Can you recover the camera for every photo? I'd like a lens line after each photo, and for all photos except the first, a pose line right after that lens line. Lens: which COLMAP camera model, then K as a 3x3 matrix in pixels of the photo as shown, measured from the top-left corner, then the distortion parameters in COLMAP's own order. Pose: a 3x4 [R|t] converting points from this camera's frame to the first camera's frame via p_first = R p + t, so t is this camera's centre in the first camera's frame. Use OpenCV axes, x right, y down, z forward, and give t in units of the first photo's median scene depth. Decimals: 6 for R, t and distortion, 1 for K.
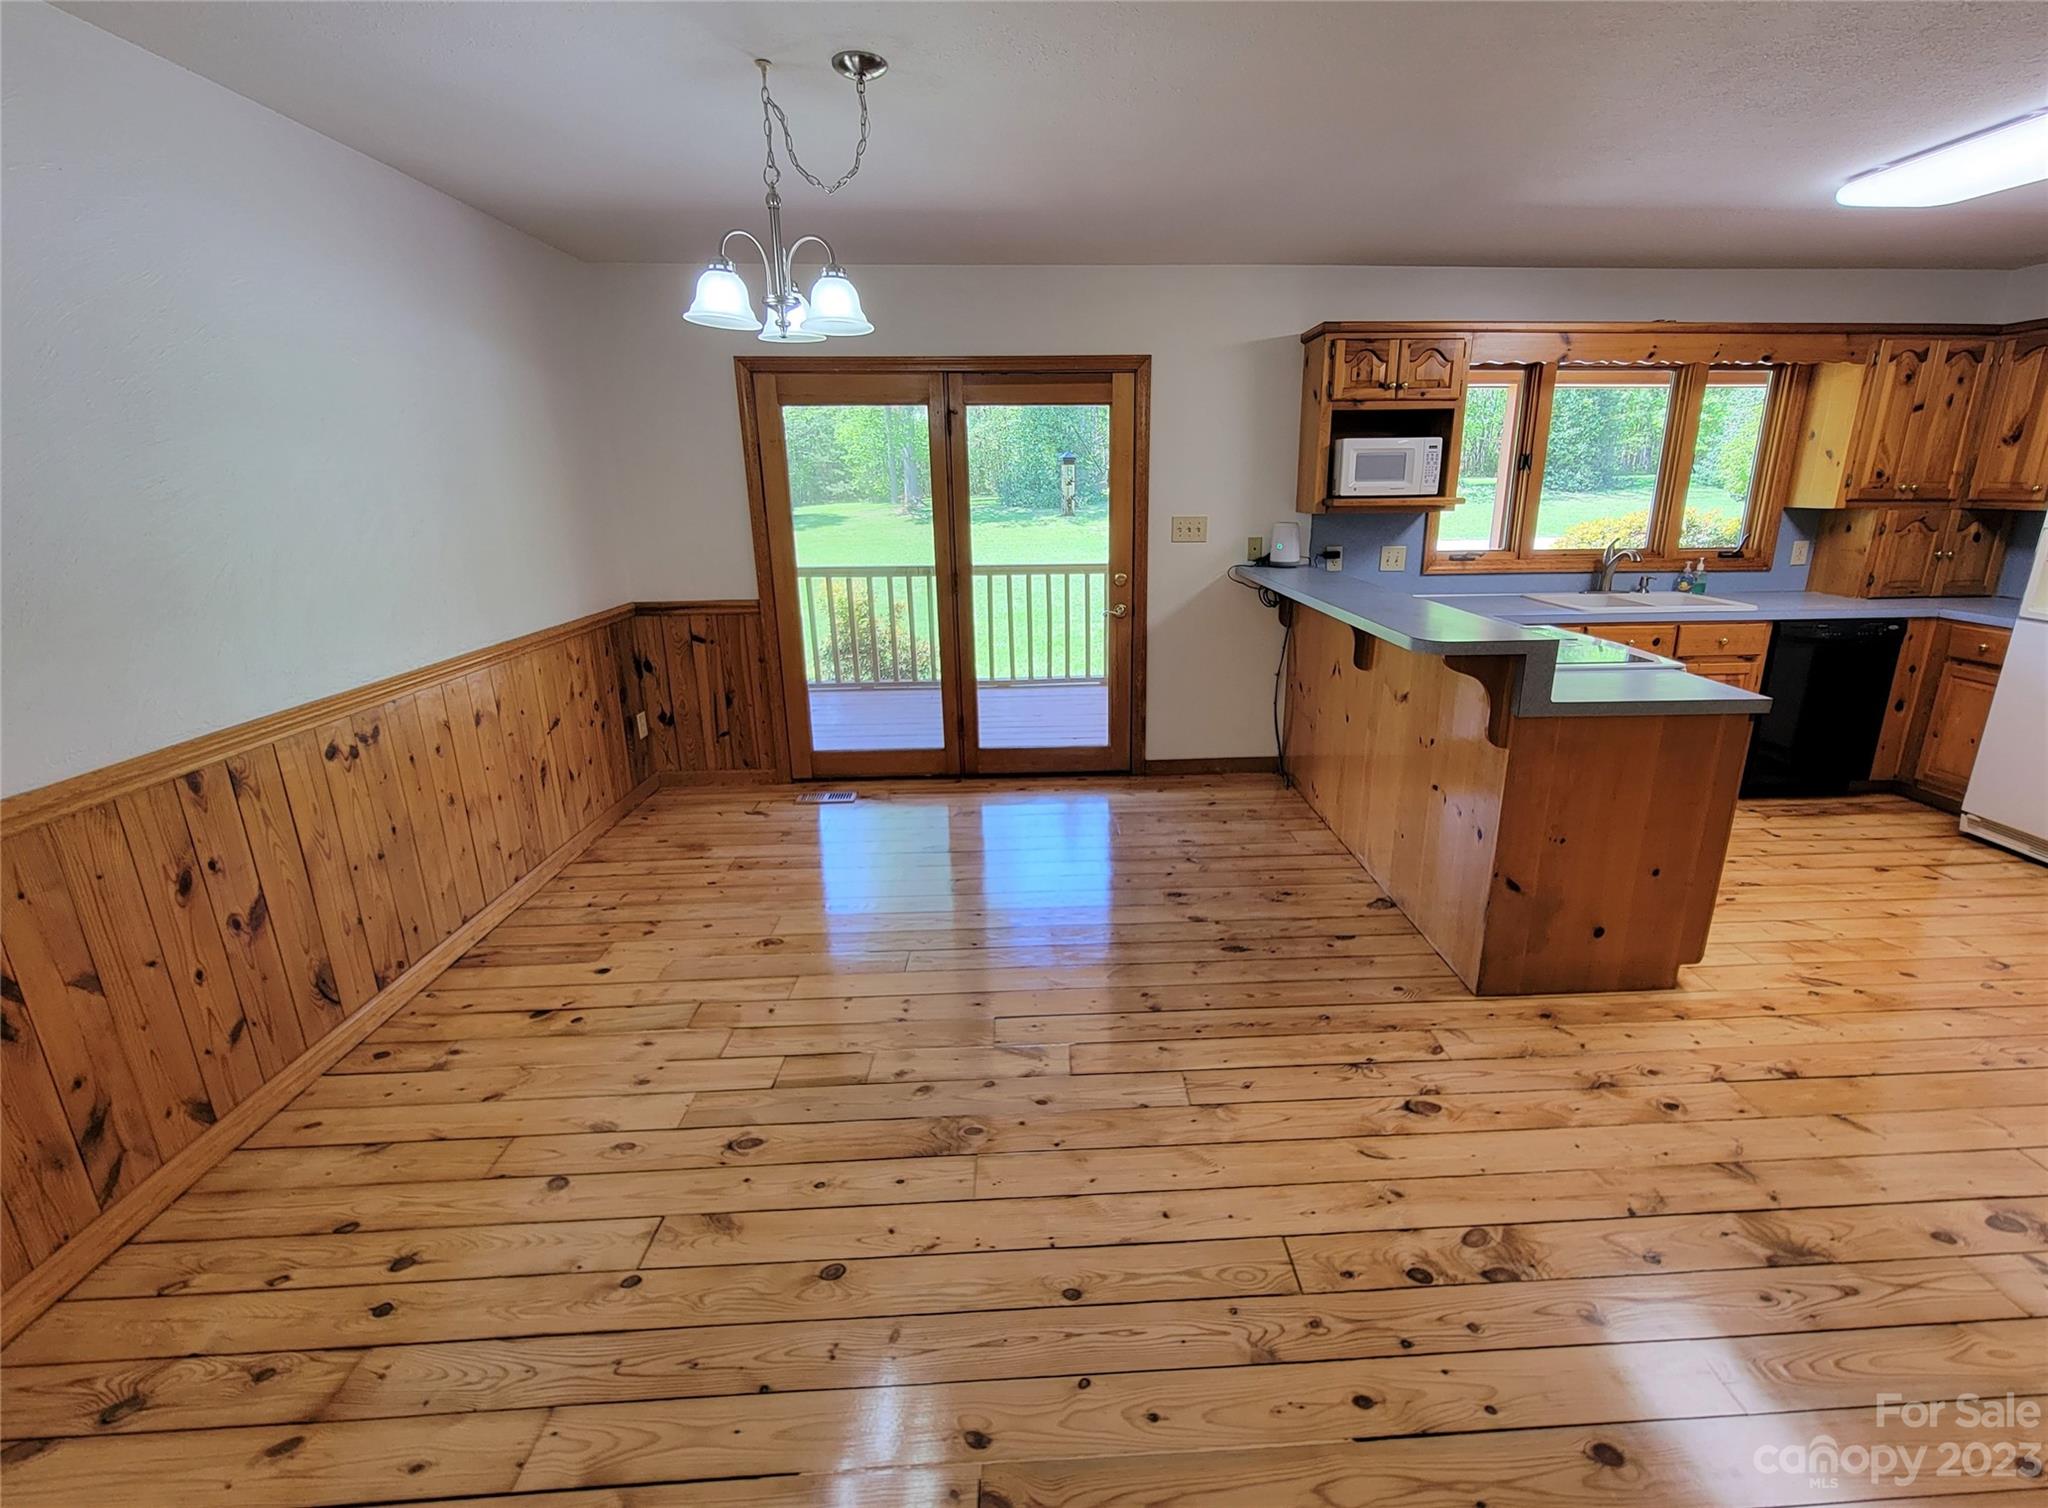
lens RADIAL K [[885.6, 0, 1072.7], [0, 885.6, 726.6], [0, 0, 1]] dist [-0.001176, -0.001826]
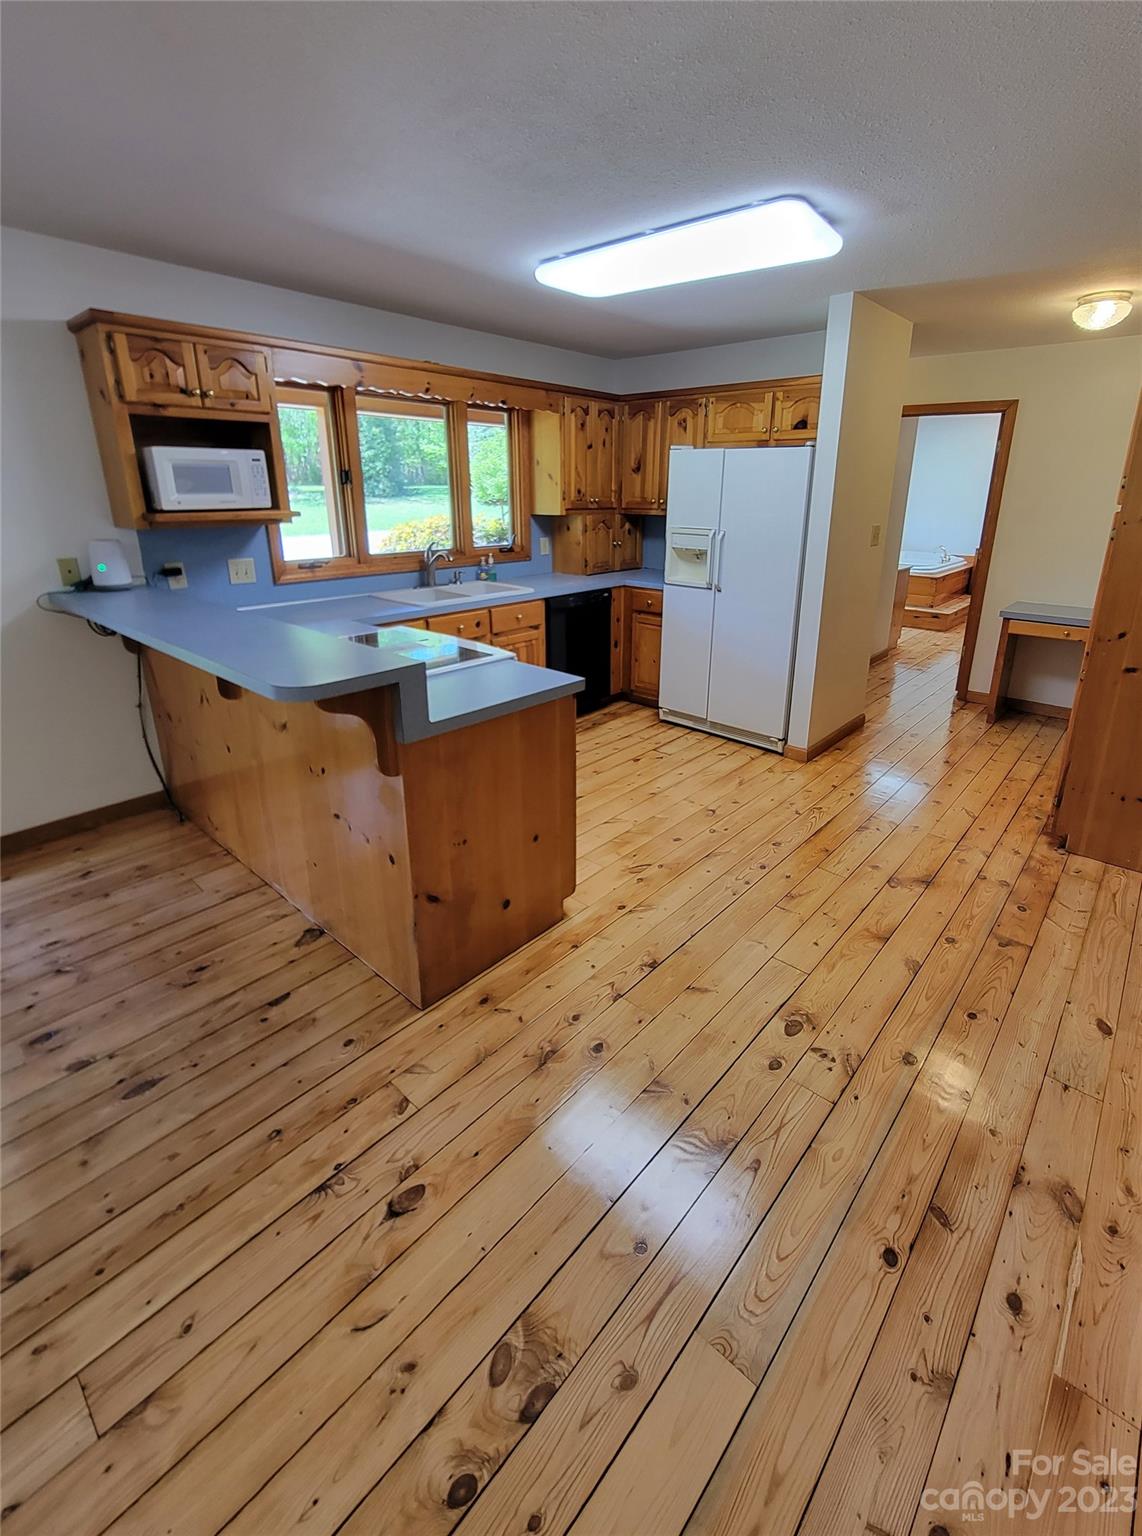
lens RADIAL K [[680.5, 0, 606.9], [0, 680.5, 704.7], [0, 0, 1]] dist [-0.005692, 0.000700]
pose [[0.688372, -0.207314, 0.695101, 0.099506], [0.180069, 0.977130, 0.113104, -0.068176], [-0.702652, 0.047309, 0.709960, 0.211878]]
